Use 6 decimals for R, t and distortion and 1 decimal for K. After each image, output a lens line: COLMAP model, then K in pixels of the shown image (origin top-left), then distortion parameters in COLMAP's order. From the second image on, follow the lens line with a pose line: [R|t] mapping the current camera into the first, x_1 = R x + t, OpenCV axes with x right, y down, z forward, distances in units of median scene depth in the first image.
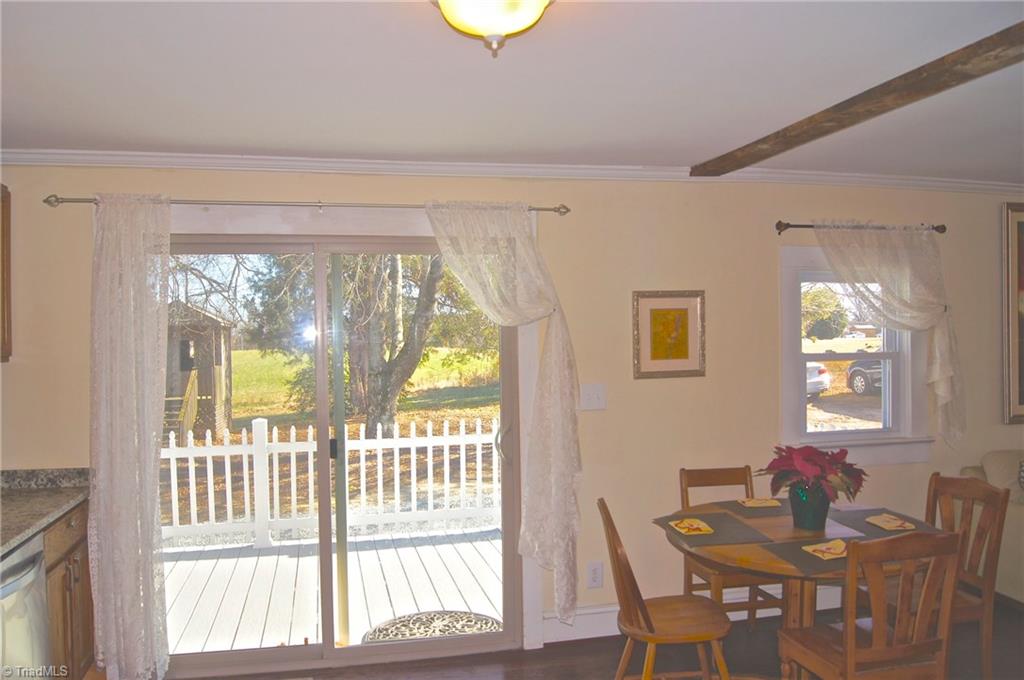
lens RADIAL K [[794.8, 0, 511.4], [0, 794.8, 341.7], [0, 0, 1]] dist [-0.081899, 0.009632]
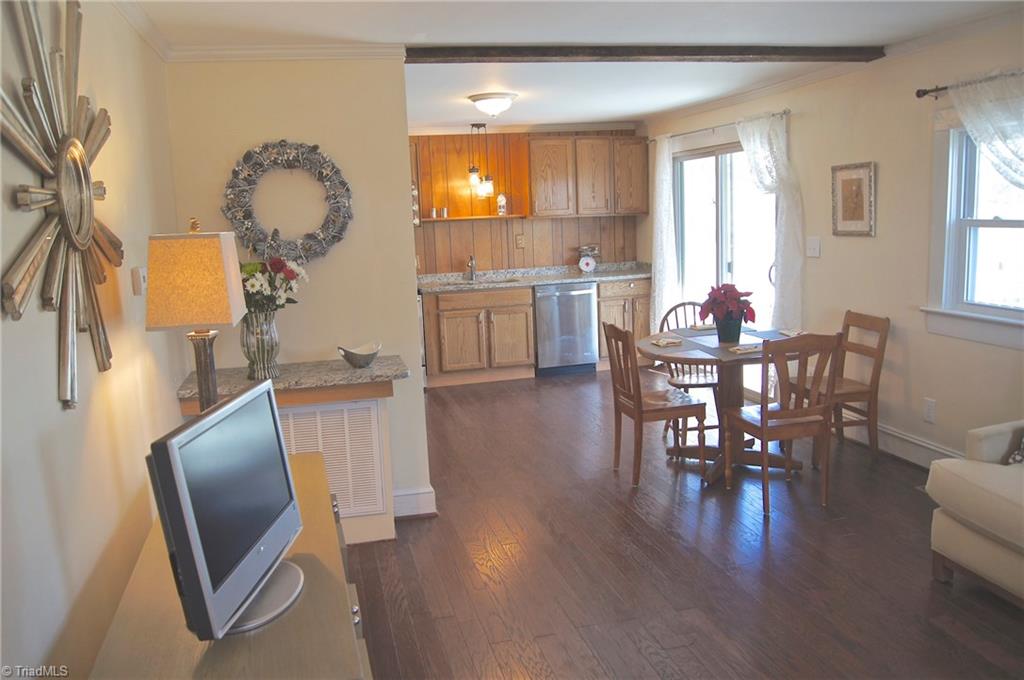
lens RADIAL K [[794.8, 0, 495.4], [0, 794.8, 338.8], [0, 0, 1]] dist [-0.081899, 0.009632]
pose [[0.001847, 0.172932, -0.984932, 1.424064], [0.035969, 0.984285, 0.172886, -0.026659], [0.999351, -0.035746, -0.004402, 0.449817]]
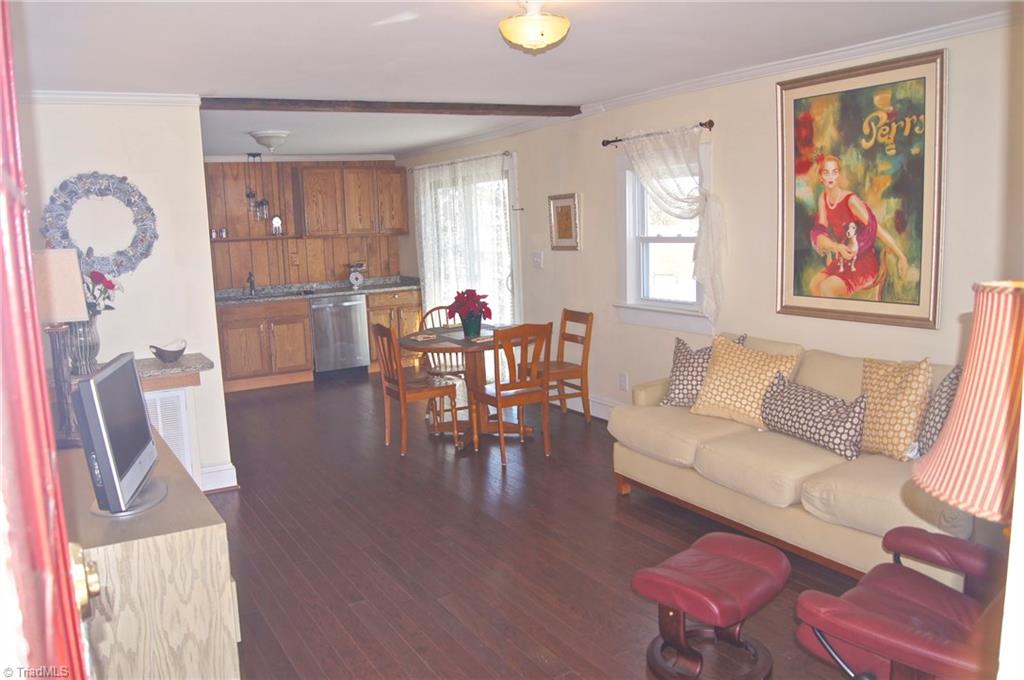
lens RADIAL K [[794.8, 0, 496.6], [0, 794.8, 346.5], [0, 0, 1]] dist [-0.081899, 0.009632]
pose [[0.286468, 0.152247, -0.945916, 1.688096], [0.025115, 0.985761, 0.166266, -0.032001], [0.957760, -0.071387, 0.278566, 0.419976]]
